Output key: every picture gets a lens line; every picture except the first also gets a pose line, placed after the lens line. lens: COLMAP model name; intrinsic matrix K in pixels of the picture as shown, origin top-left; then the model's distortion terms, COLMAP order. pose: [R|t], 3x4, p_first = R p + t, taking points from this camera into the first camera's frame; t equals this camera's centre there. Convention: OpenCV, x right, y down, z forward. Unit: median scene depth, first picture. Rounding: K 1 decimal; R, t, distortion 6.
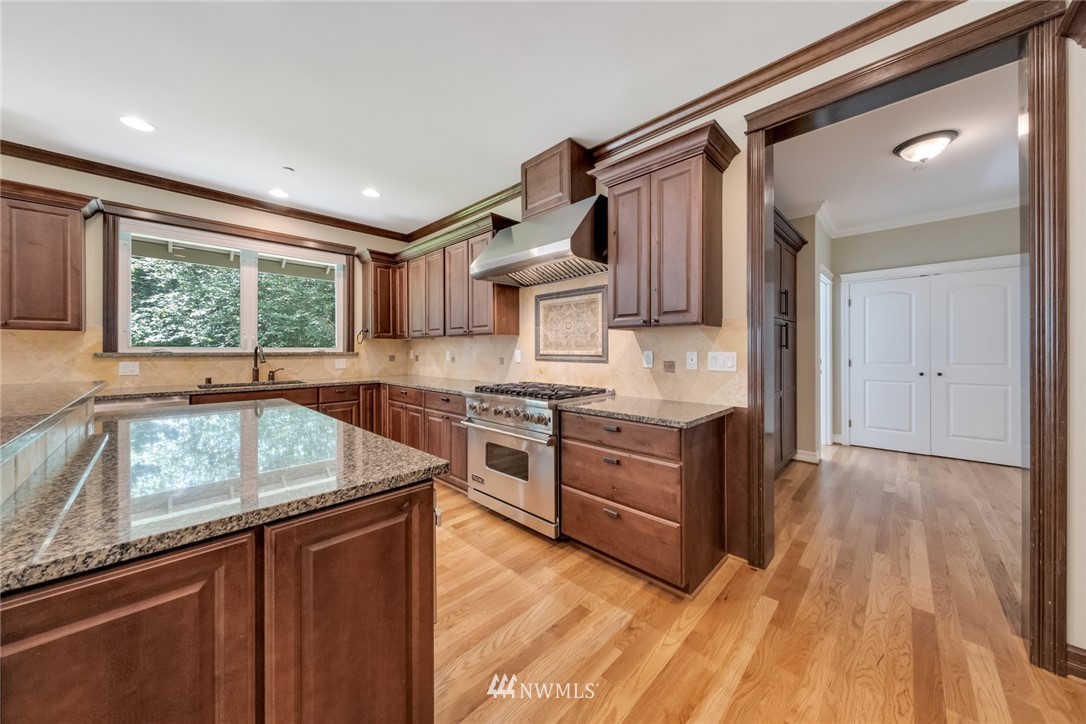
lens RADIAL K [[378.4, 0, 548.1], [0, 378.4, 352.9], [0, 0, 1]] dist [0.000045, -0.000861]
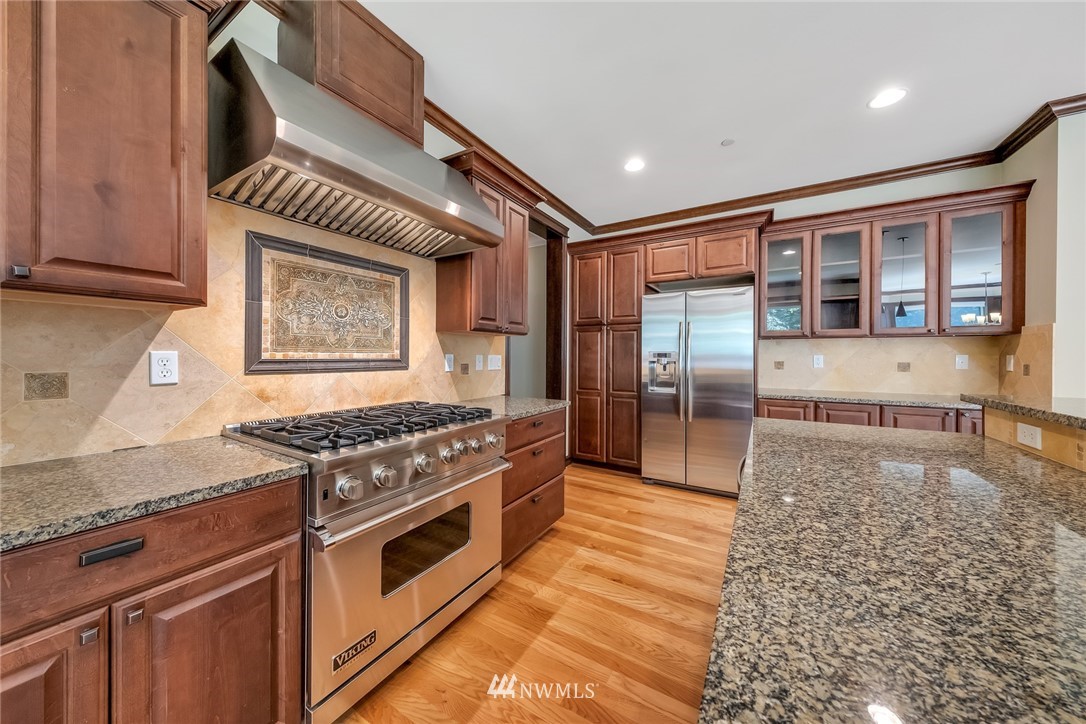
lens RADIAL K [[378.4, 0, 544.2], [0, 378.4, 356.6], [0, 0, 1]] dist [0.000045, -0.000861]
pose [[-0.248102, -0.005242, 0.968720, -0.659283], [0.000254, 0.999985, 0.005476, -0.003419], [-0.968734, 0.001605, -0.248097, 0.902738]]
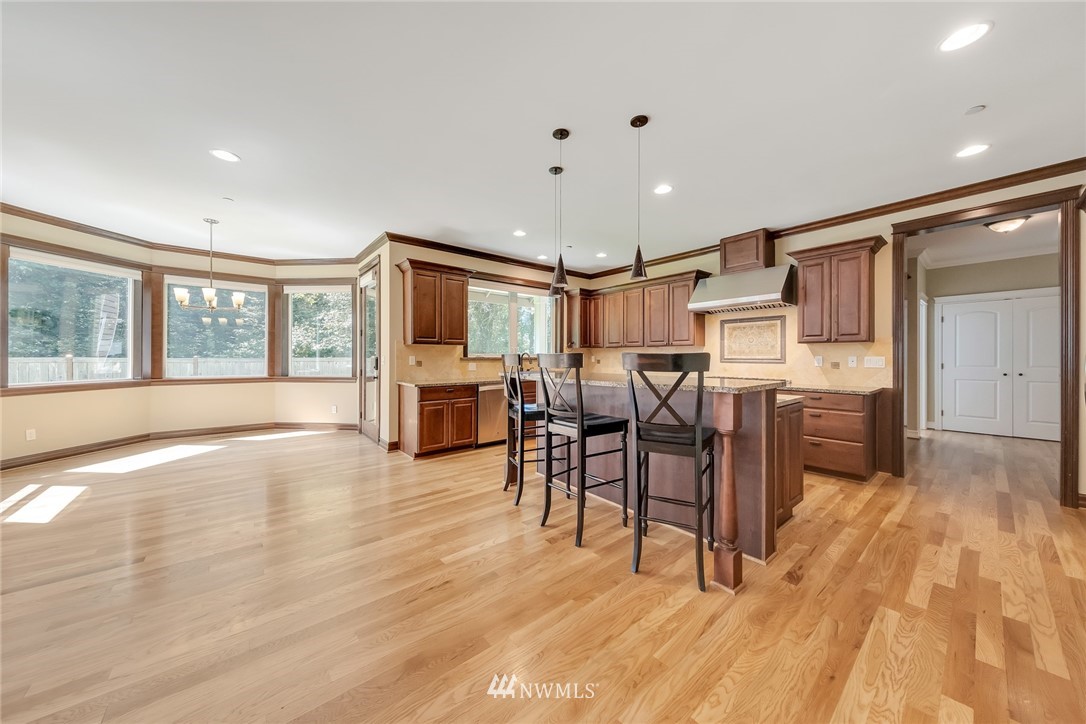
lens RADIAL K [[378.4, 0, 539.0], [0, 378.4, 360.9], [0, 0, 1]] dist [0.000045, -0.000861]
pose [[0.993422, 0.000895, -0.114510, -0.693772], [-0.000592, 0.999996, 0.002676, 0.011182], [0.114512, -0.002591, 0.993419, -0.721336]]
